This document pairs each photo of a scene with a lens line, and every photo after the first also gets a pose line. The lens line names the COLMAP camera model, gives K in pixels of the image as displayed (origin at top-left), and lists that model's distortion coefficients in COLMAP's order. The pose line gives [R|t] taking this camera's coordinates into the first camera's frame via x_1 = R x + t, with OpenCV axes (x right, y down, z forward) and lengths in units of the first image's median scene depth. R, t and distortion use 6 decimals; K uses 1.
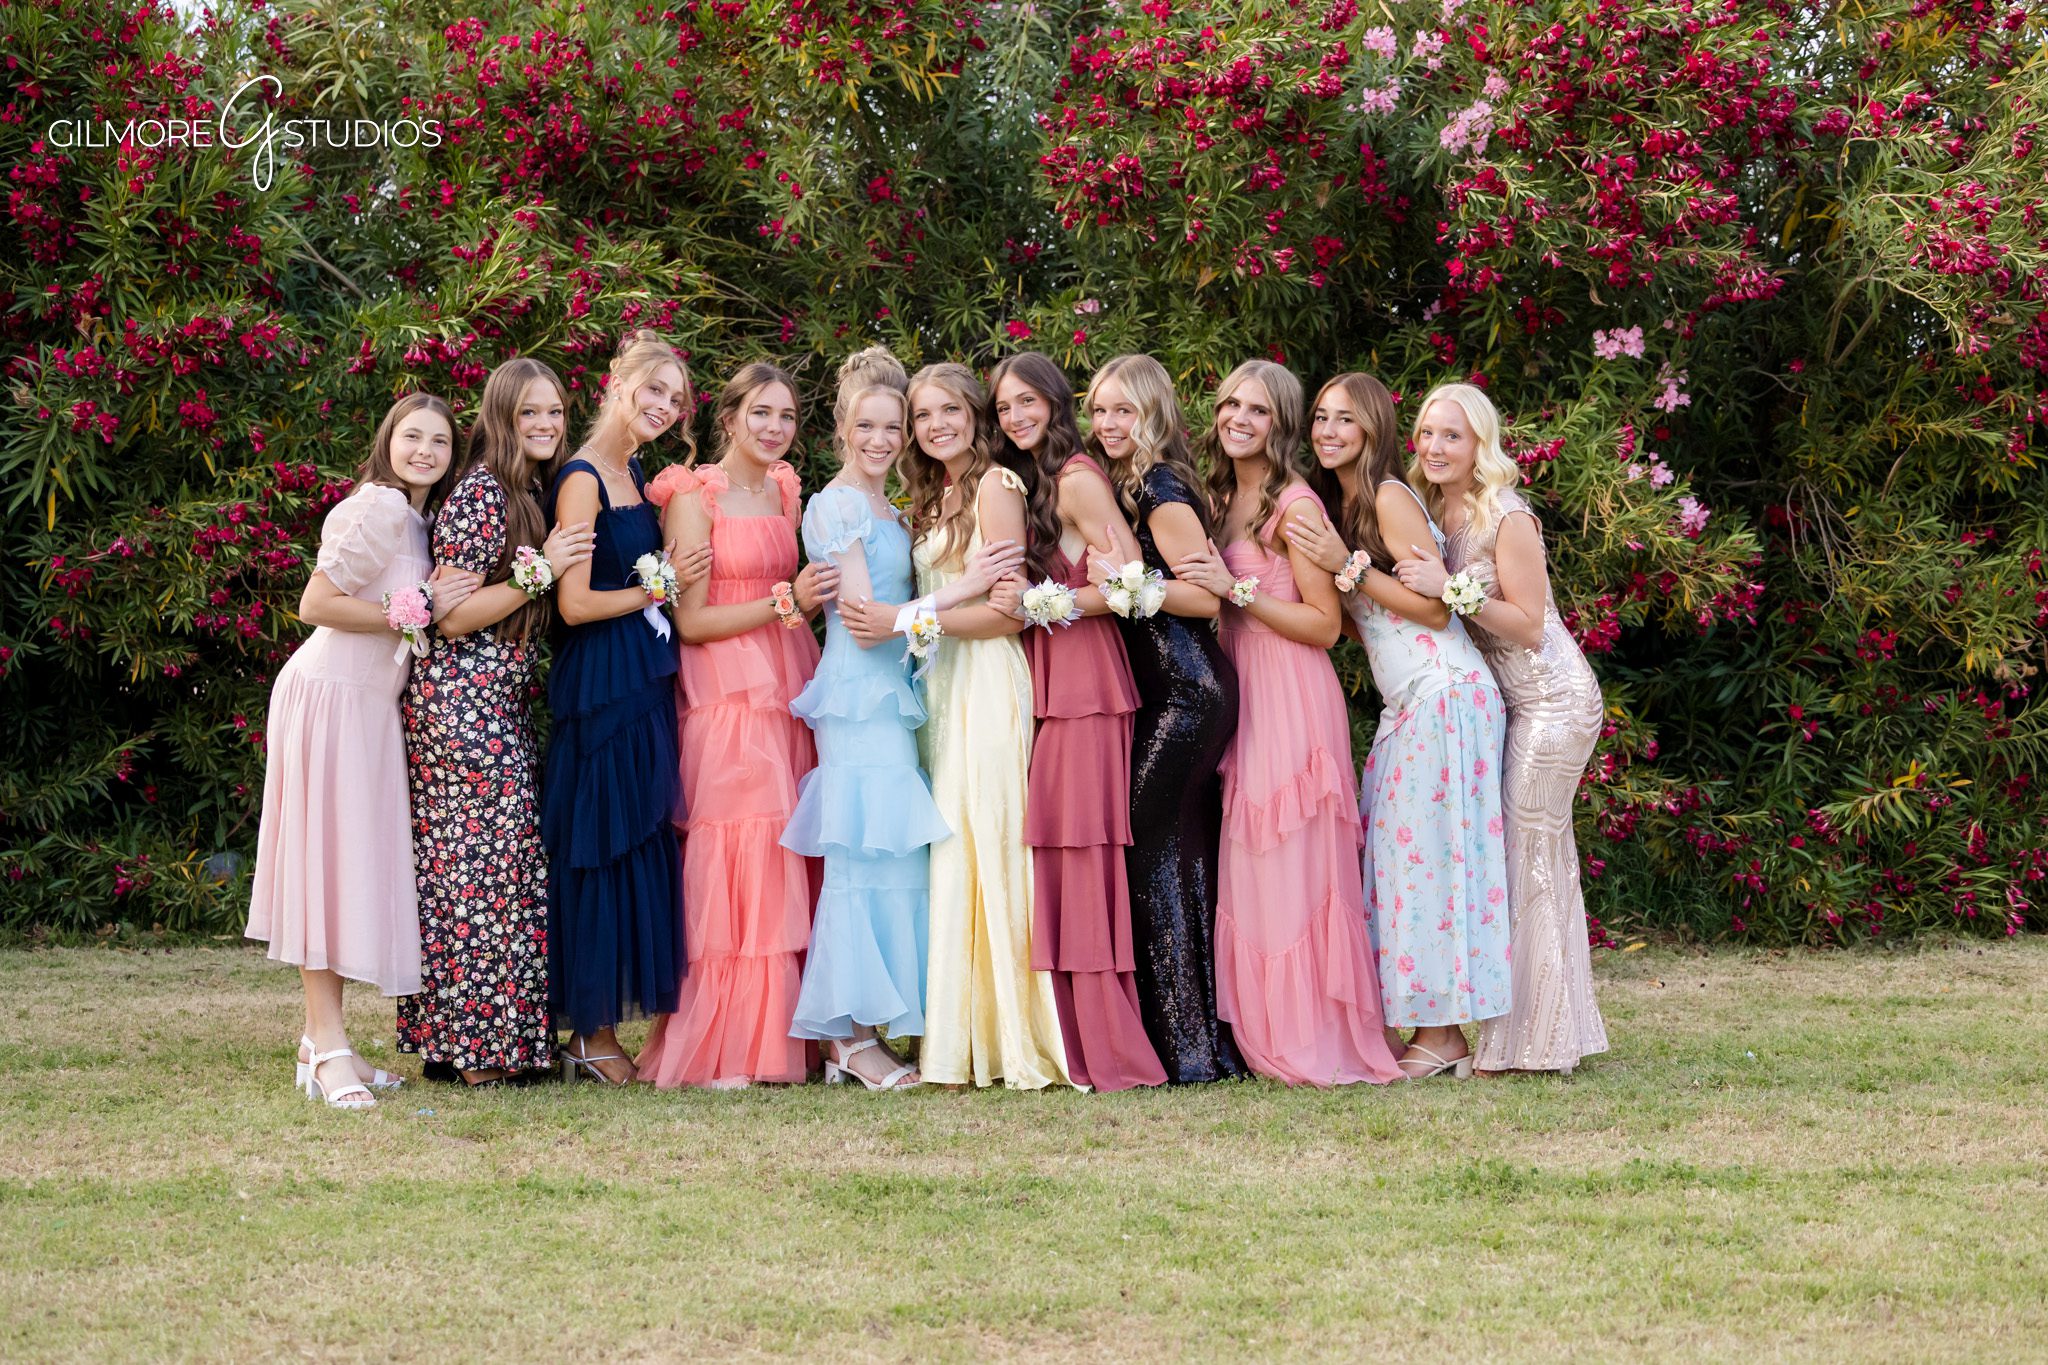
lens RADIAL K [[5649.0, 0, 1024.0], [0, 5649.0, 682.5], [0, 0, 1]] dist [-0.017625, 1.682583]
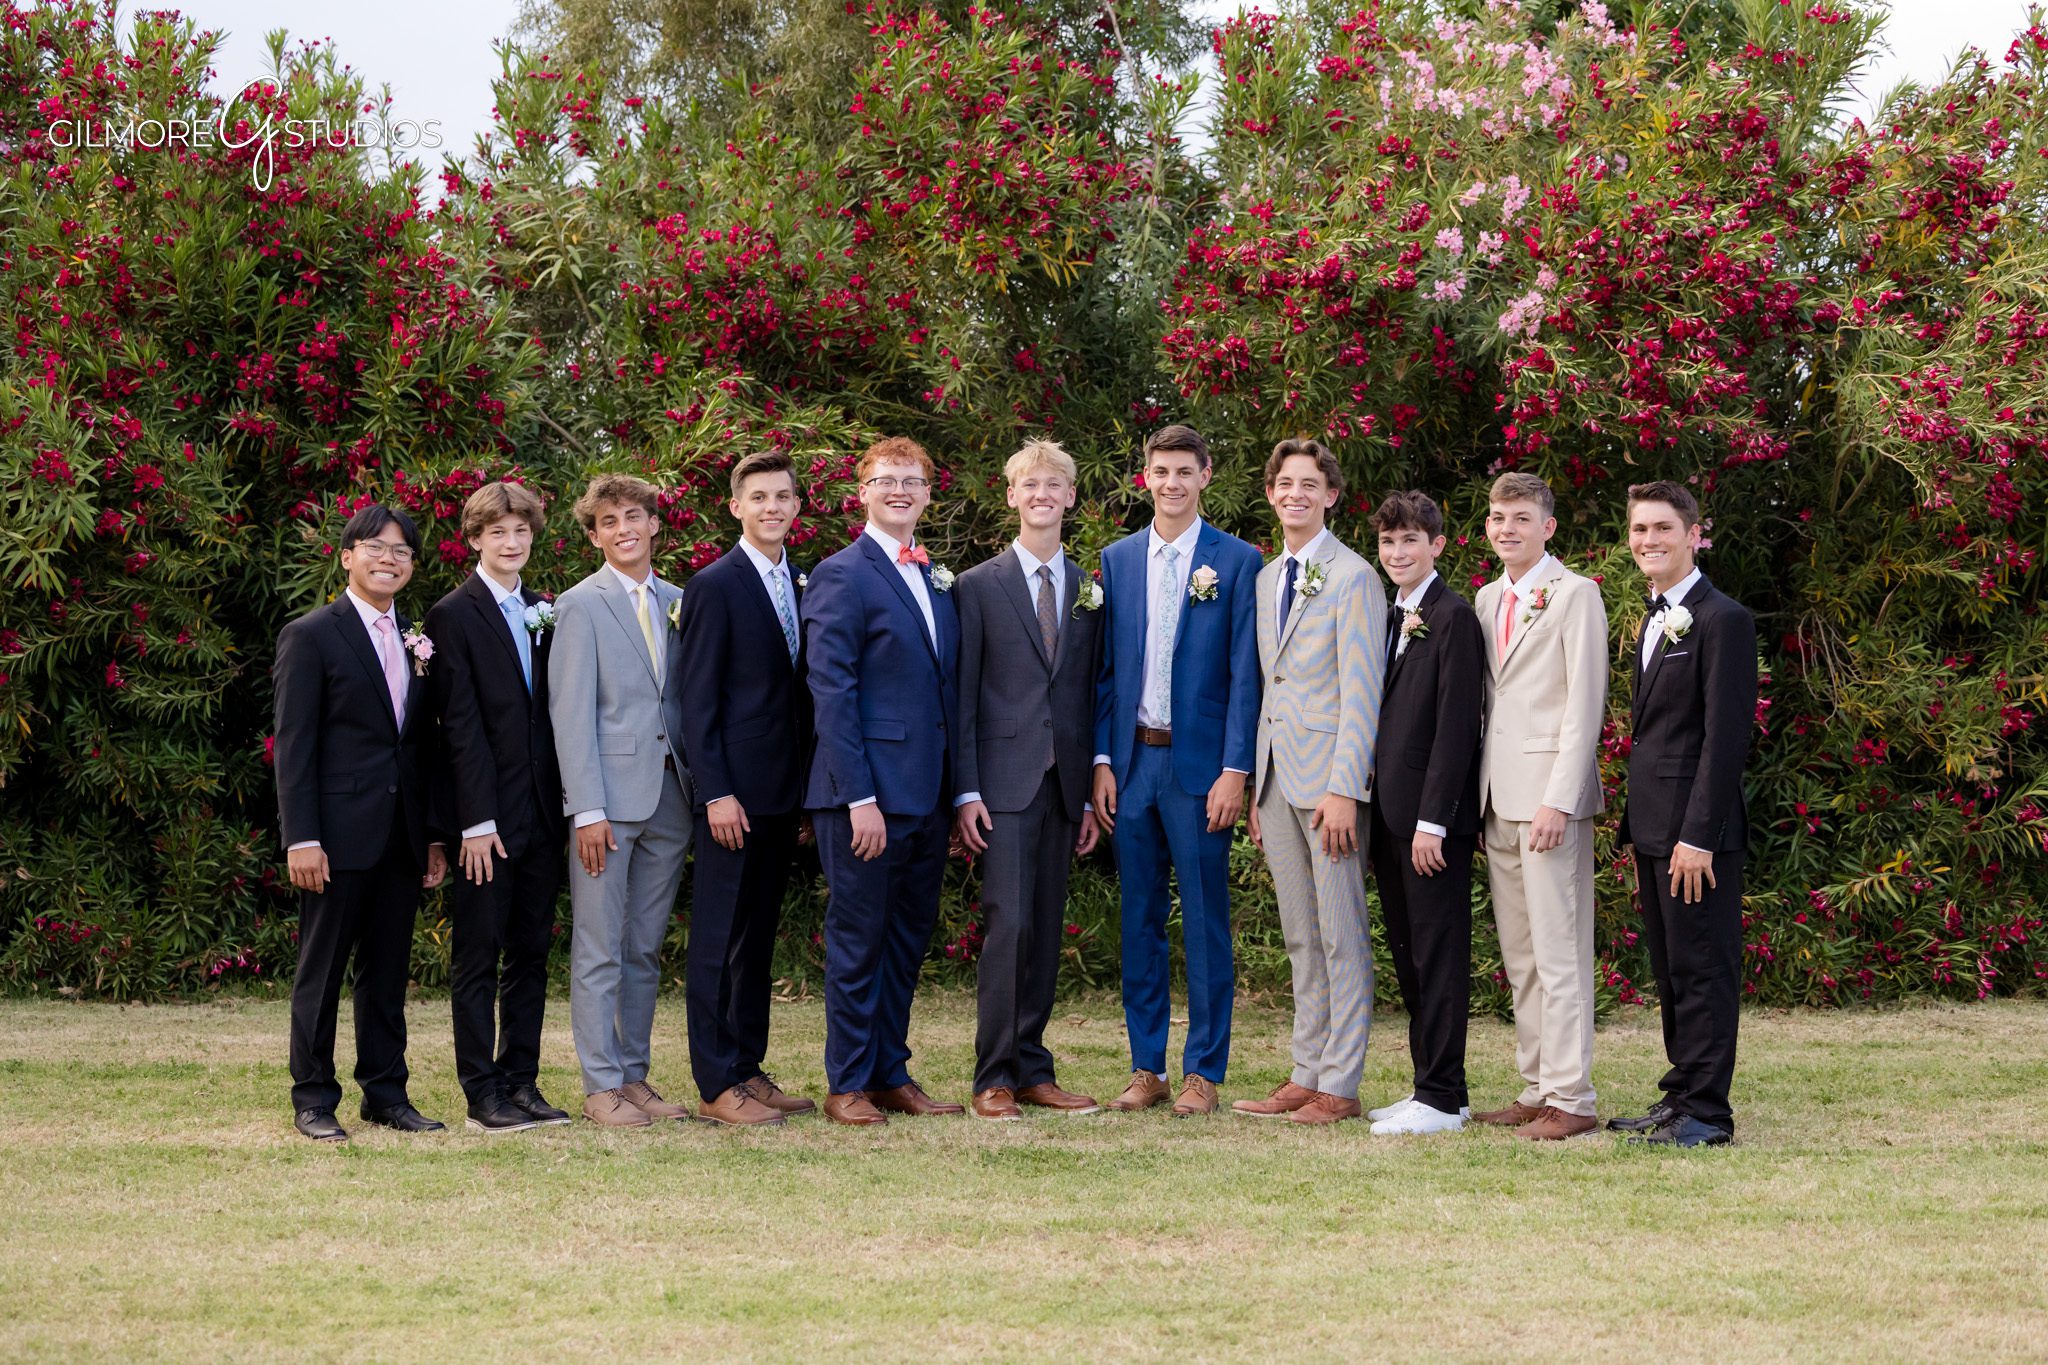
lens RADIAL K [[5649.0, 0, 1024.0], [0, 5649.0, 682.5], [0, 0, 1]] dist [-0.017625, 1.682583]
pose [[0.999784, 0.004725, -0.020259, -0.001776], [-0.005202, 0.999708, -0.023598, 0.007637], [0.020142, 0.023698, 0.999516, -0.183903]]
